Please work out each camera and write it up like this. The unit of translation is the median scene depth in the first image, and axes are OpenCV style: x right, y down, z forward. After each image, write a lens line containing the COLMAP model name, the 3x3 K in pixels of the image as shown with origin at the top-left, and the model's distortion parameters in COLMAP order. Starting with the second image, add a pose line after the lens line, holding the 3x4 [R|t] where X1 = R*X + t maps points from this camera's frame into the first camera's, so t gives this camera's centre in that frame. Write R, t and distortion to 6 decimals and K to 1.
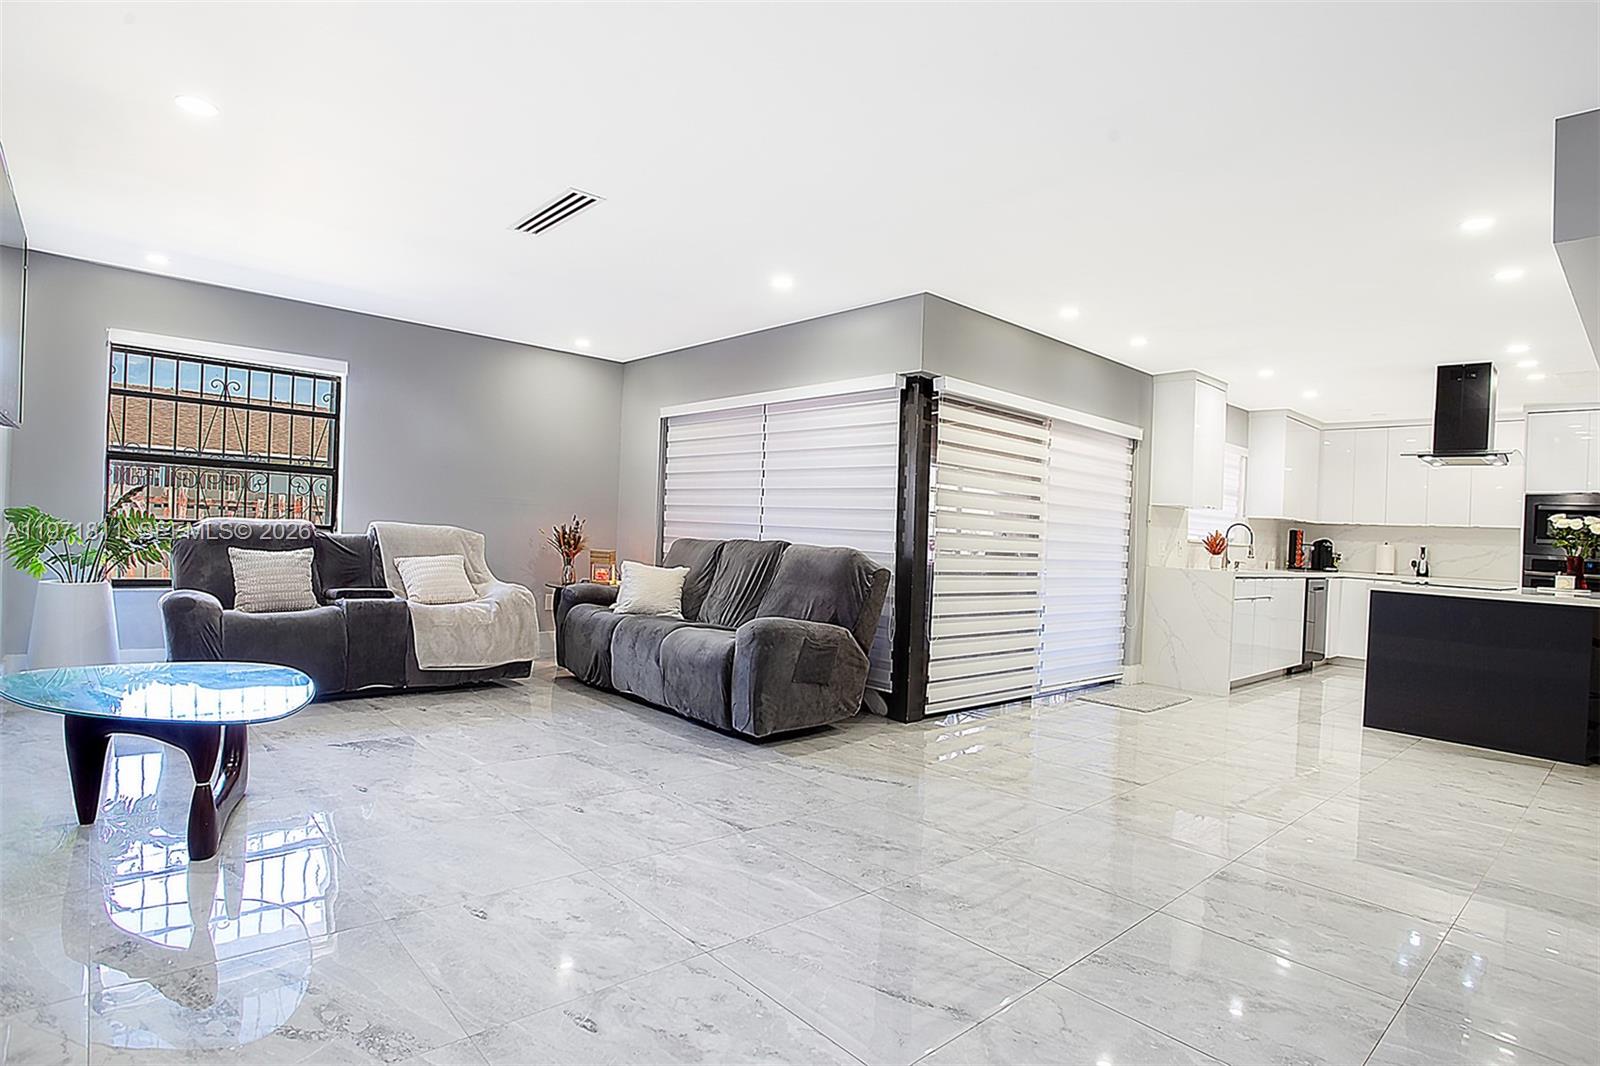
lens RADIAL K [[805.5, 0, 776.6], [0, 805.5, 512.5], [0, 0, 1]] dist [-0.058769, 0.012009]
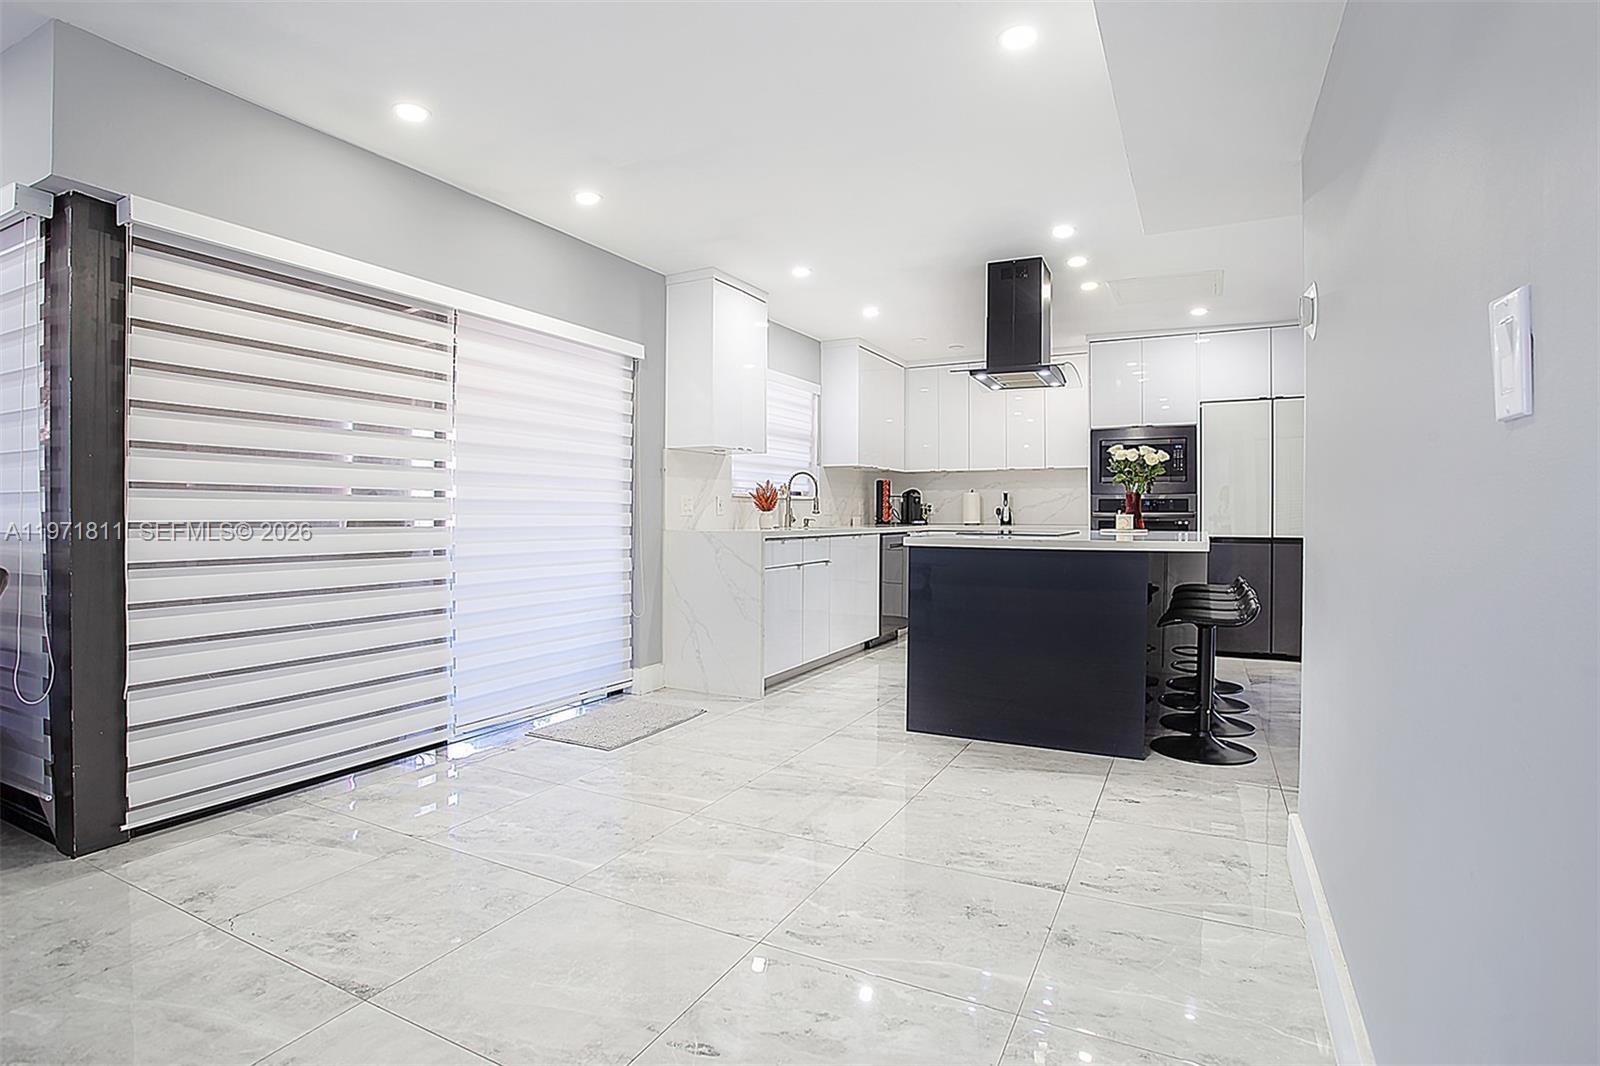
lens RADIAL K [[805.5, 0, 796.9], [0, 805.5, 522.0], [0, 0, 1]] dist [-0.058769, 0.012009]
pose [[0.927120, -0.054626, 0.370763, 0.308729], [0.039199, 0.998028, 0.049024, 0.027915], [-0.372710, -0.030918, 0.927433, 0.263211]]
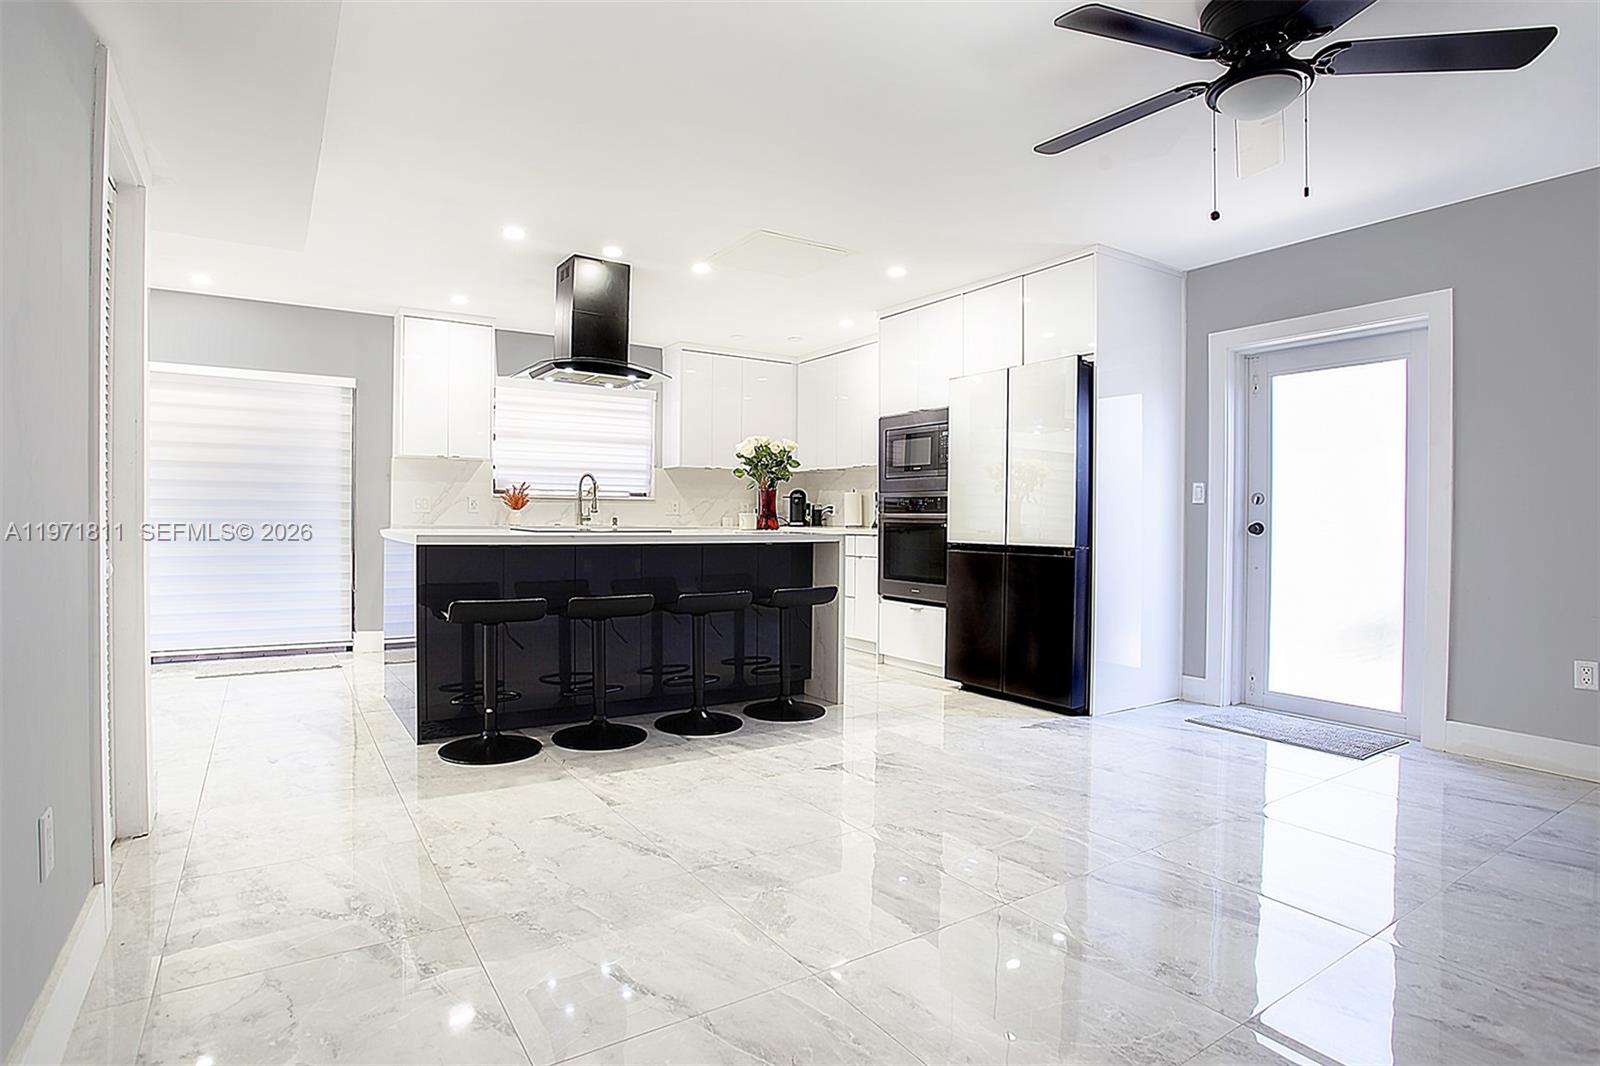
lens RADIAL K [[805.5, 0, 785.4], [0, 805.5, 530.9], [0, 0, 1]] dist [-0.058769, 0.012009]
pose [[0.988061, -0.041165, -0.148461, 1.061370], [0.045817, 0.998556, 0.028049, 0.070684], [0.147092, -0.034516, 0.988520, 0.161625]]
